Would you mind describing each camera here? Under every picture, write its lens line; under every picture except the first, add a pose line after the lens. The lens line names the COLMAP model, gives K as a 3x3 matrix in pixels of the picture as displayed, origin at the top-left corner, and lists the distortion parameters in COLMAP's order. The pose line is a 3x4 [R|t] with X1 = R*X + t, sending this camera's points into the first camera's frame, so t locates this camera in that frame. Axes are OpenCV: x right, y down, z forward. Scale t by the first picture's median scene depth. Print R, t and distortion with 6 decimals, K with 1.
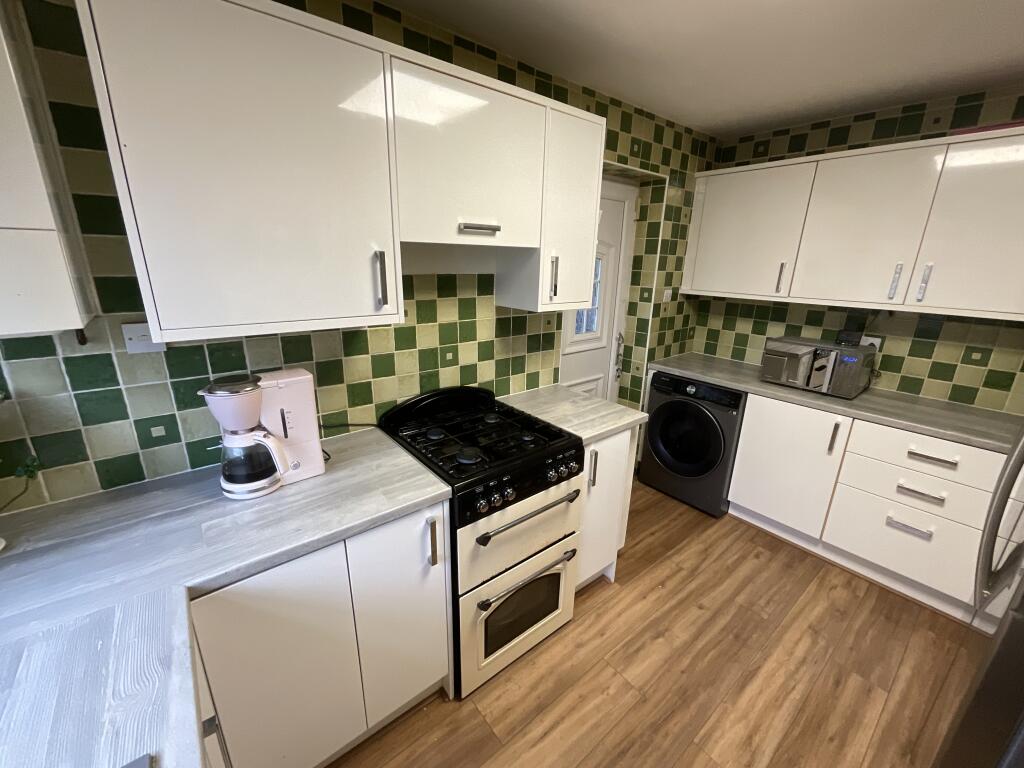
lens RADIAL K [[415.0, 0, 509.7], [0, 415.0, 383.6], [0, 0, 1]] dist [0.000645, -0.001350]
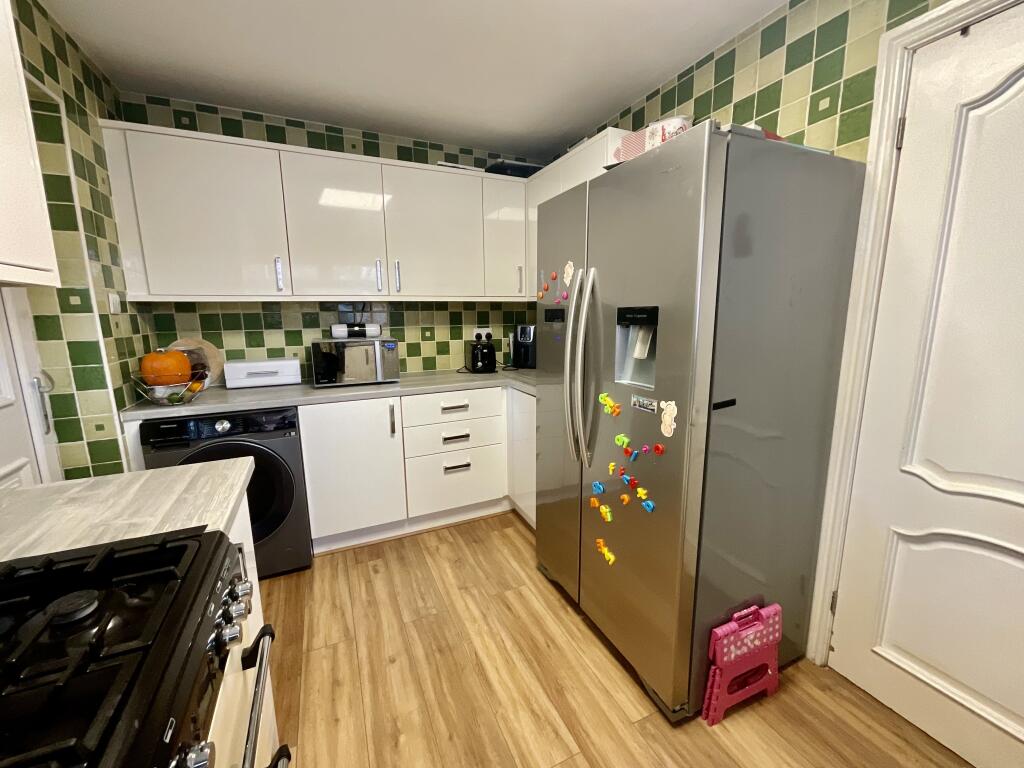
lens RADIAL K [[415.0, 0, 512.5], [0, 415.0, 383.1], [0, 0, 1]] dist [0.000645, -0.001350]
pose [[0.237778, -0.189083, 0.952738, -0.140668], [0.295501, 0.948458, 0.114484, 0.013512], [-0.925279, 0.254313, 0.281396, 0.431459]]
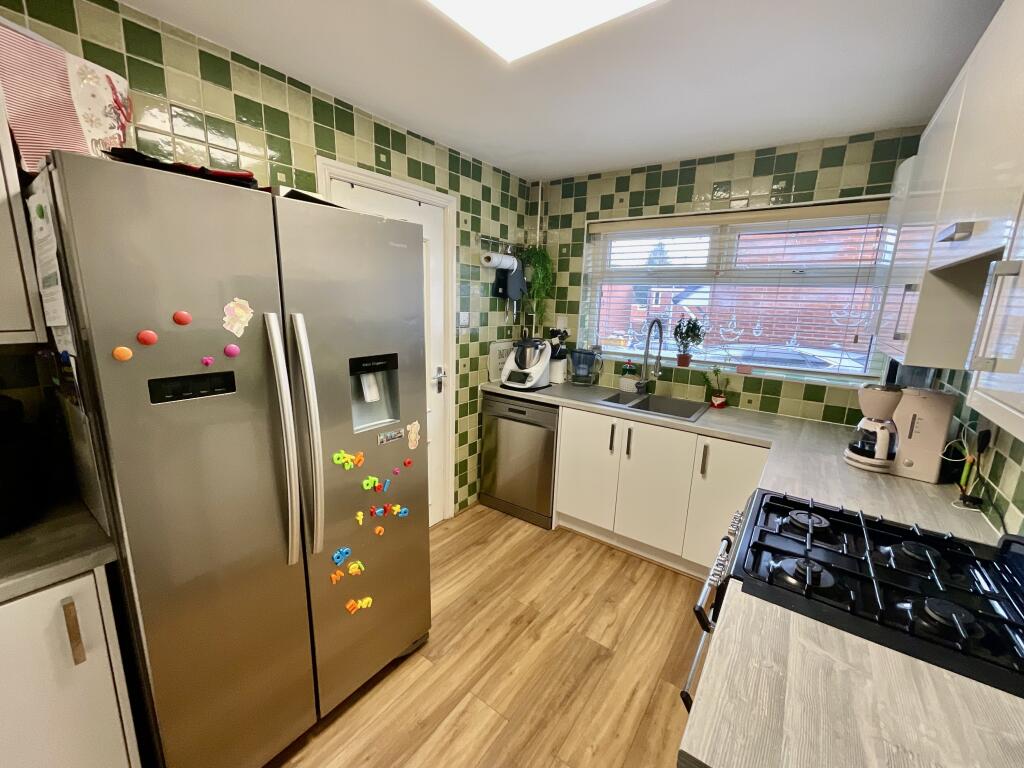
lens RADIAL K [[415.0, 0, 507.6], [0, 415.0, 381.9], [0, 0, 1]] dist [0.000645, -0.001350]
pose [[-0.963370, -0.000222, -0.268177, 0.528609], [-0.127389, 0.880354, 0.456890, -0.281141], [0.235990, 0.474317, -0.848135, 1.081001]]
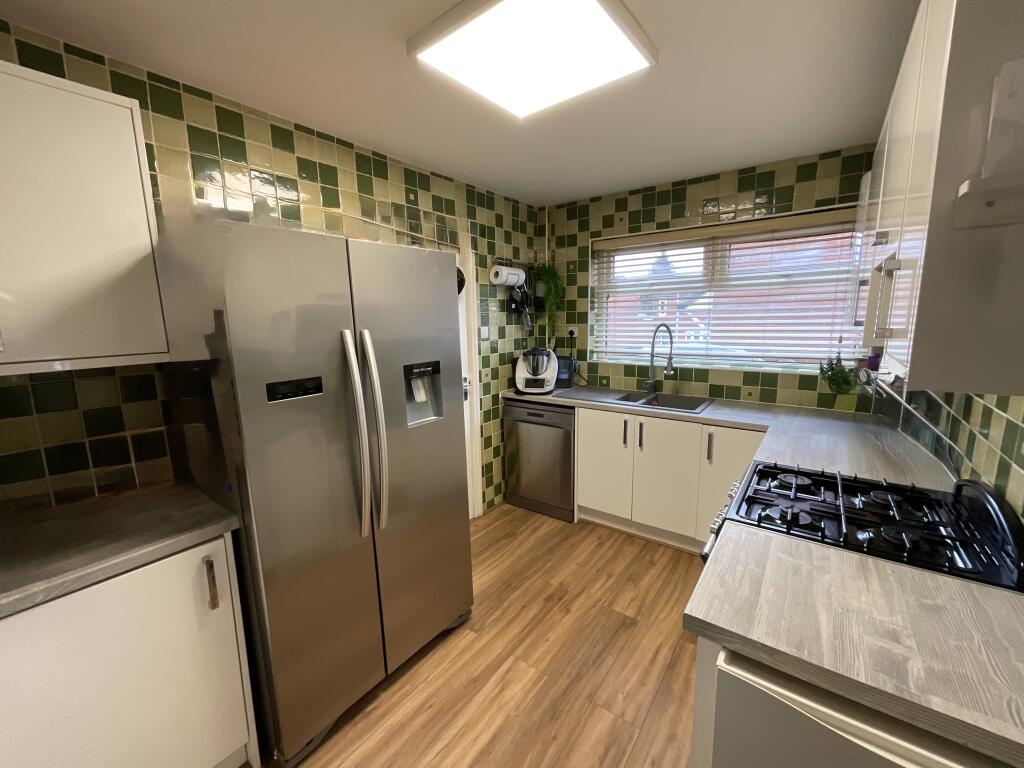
lens RADIAL K [[415.0, 0, 507.0], [0, 415.0, 381.7], [0, 0, 1]] dist [0.000645, -0.001350]
pose [[-0.968884, 0.035787, -0.244915, 0.599435], [-0.073638, 0.903012, 0.423257, -0.307020], [0.236308, 0.428122, -0.872279, 1.208320]]
